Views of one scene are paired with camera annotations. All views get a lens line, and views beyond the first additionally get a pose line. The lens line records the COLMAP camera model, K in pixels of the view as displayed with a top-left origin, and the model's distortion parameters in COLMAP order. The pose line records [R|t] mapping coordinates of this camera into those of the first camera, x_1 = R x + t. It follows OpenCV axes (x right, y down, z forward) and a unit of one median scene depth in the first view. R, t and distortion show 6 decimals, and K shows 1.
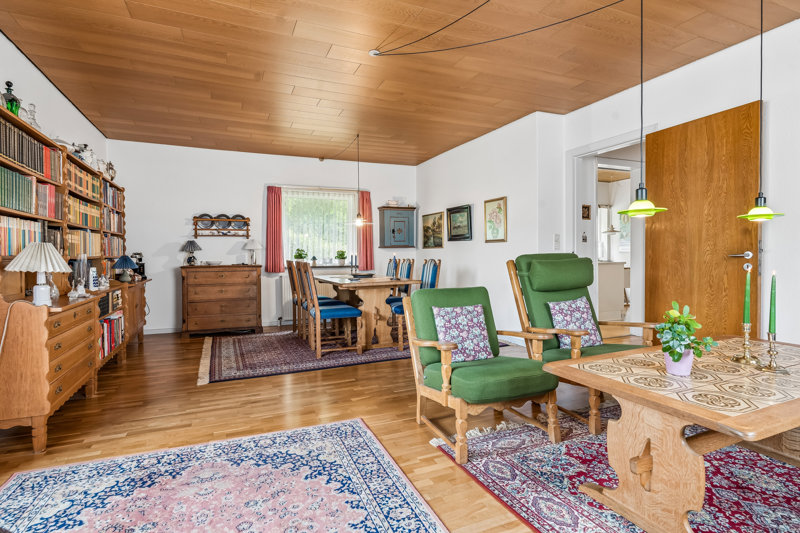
lens RADIAL K [[409.3, 0, 394.3], [0, 409.3, 265.4], [0, 0, 1]] dist [-0.003233, -0.000646]
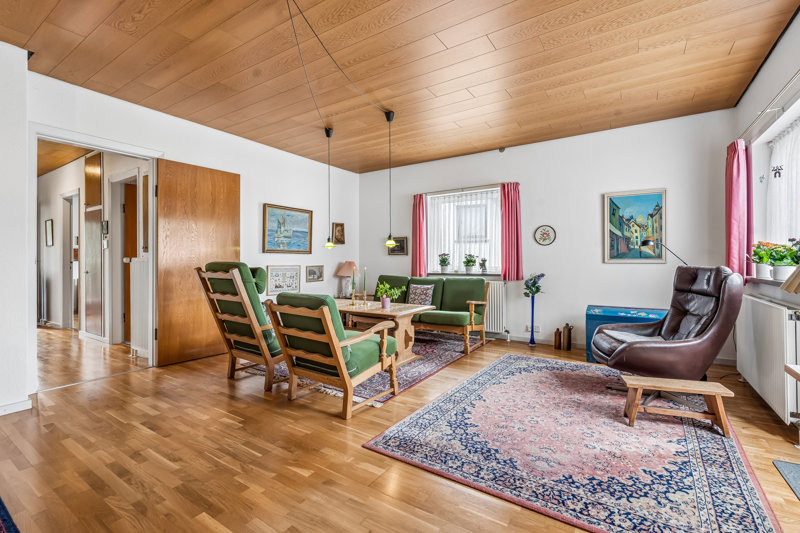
lens RADIAL K [[354.4, 0, 398.6], [0, 354.4, 261.6], [0, 0, 1]] dist [-0.004595, 0.000491]
pose [[-0.551945, 0.009183, 0.833830, -1.032467], [0.028415, 0.999566, 0.007800, -0.037956], [-0.833396, 0.027998, -0.551967, 1.811450]]
